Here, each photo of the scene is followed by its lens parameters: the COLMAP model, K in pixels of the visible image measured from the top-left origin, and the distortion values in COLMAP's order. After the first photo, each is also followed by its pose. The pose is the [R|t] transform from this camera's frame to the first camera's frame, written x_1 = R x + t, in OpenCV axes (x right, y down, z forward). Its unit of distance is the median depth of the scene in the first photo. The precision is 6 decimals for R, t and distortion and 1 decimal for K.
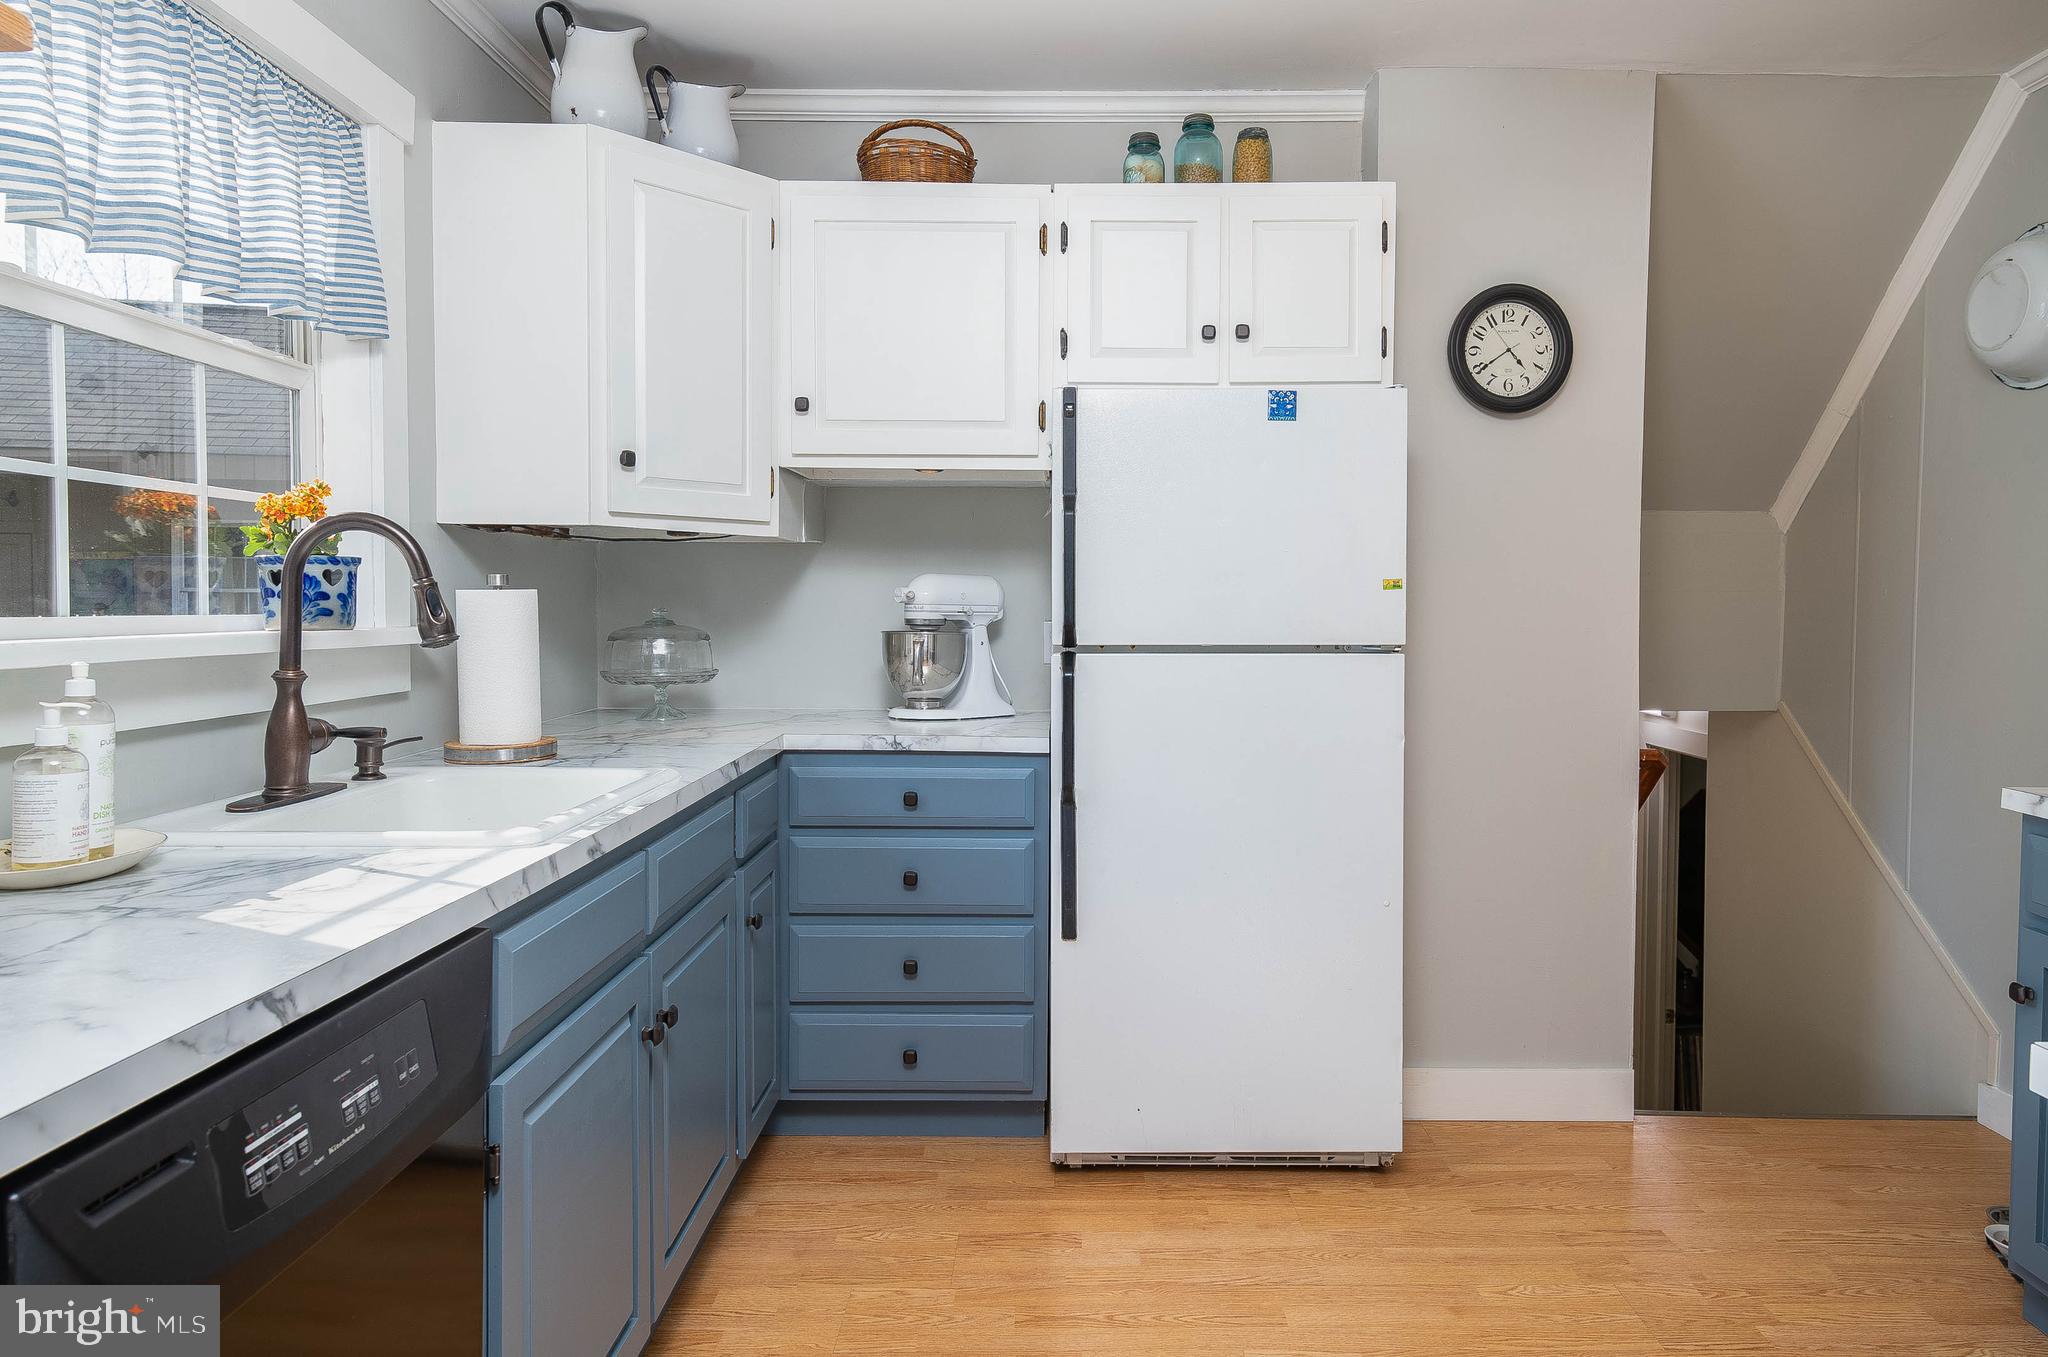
lens RADIAL K [[1322.1, 0, 1109.9], [0, 1322.1, 627.7], [0, 0, 1]] dist [0.032673, -0.002780]
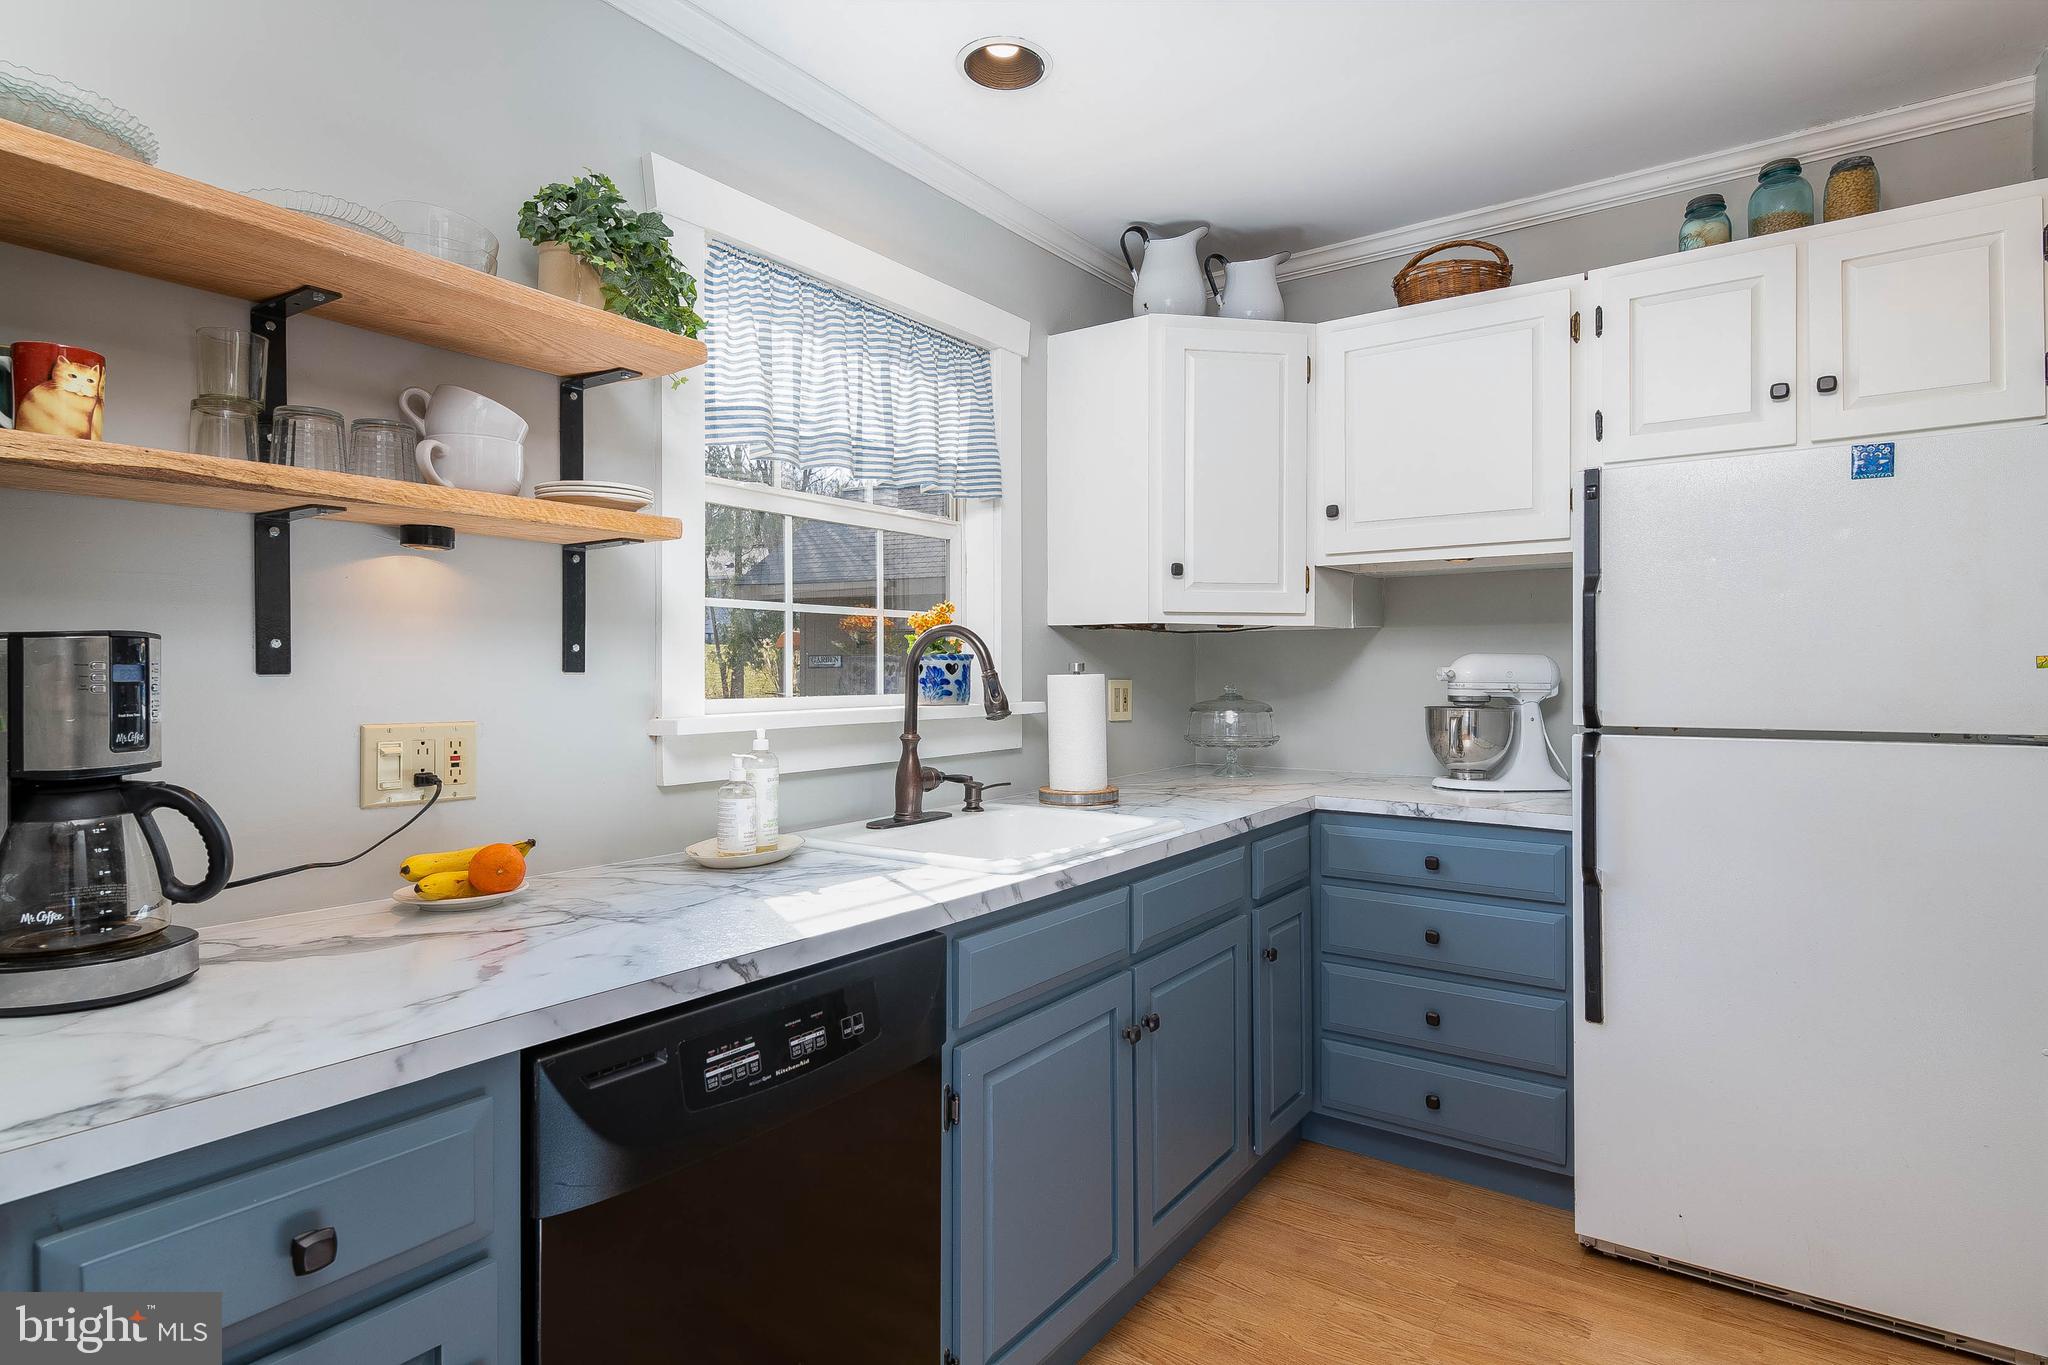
lens RADIAL K [[1105.0, 0, 1015.2], [0, 1105.0, 660.7], [0, 0, 1]] dist [0.020526, -0.007804]
pose [[0.794457, -0.007836, -0.607270, 0.140060], [-0.007869, 0.999700, -0.023194, -0.013812], [0.607269, 0.023206, 0.794157, 0.069003]]
